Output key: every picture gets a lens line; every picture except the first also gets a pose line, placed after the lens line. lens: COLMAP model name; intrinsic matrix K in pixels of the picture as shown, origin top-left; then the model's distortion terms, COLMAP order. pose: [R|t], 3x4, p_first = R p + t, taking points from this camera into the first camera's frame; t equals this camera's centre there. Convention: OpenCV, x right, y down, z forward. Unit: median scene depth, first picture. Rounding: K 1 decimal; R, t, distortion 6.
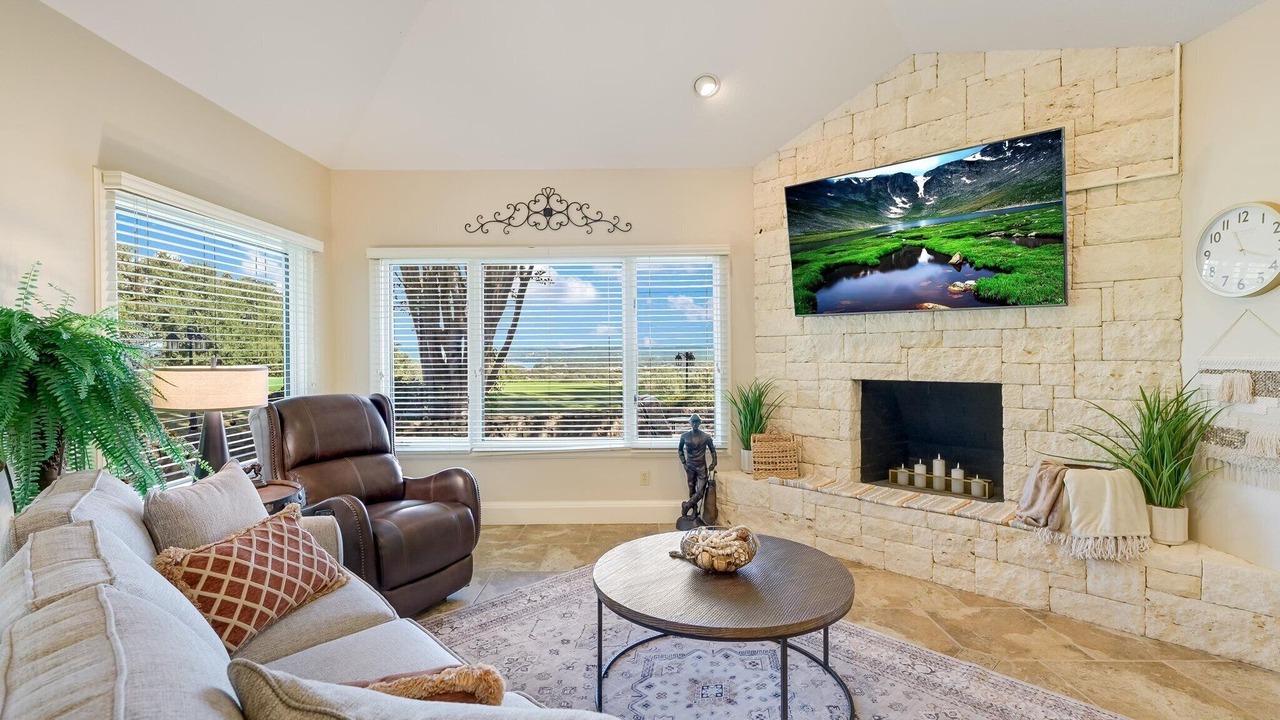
lens RADIAL K [[613.9, 0, 604.2], [0, 613.9, 348.8], [0, 0, 1]] dist [0.004536, 0.000145]
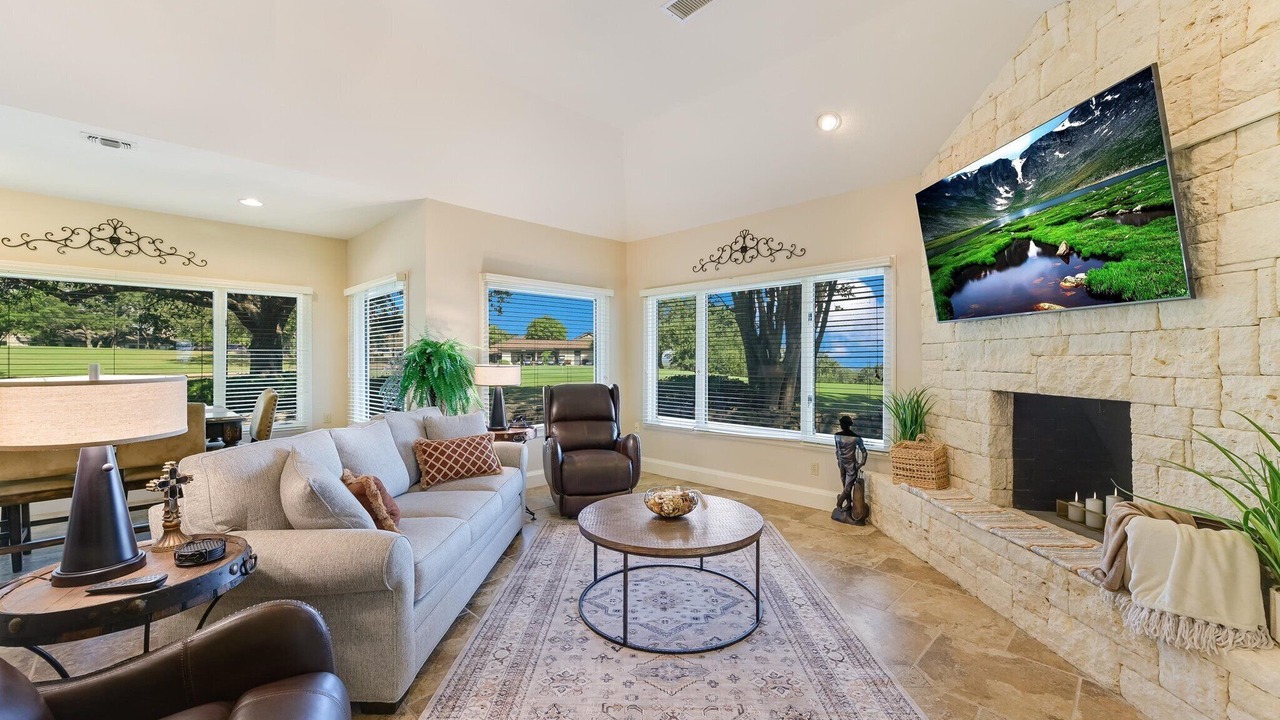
lens RADIAL K [[501.8, 0, 582.4], [0, 501.8, 355.8], [0, 0, 1]] dist [-0.000964, -0.000224]
pose [[0.674043, 0.000164, -0.738692, 0.616921], [0.002285, 0.999995, 0.002307, -0.004588], [0.738688, -0.003243, 0.674039, 0.061277]]
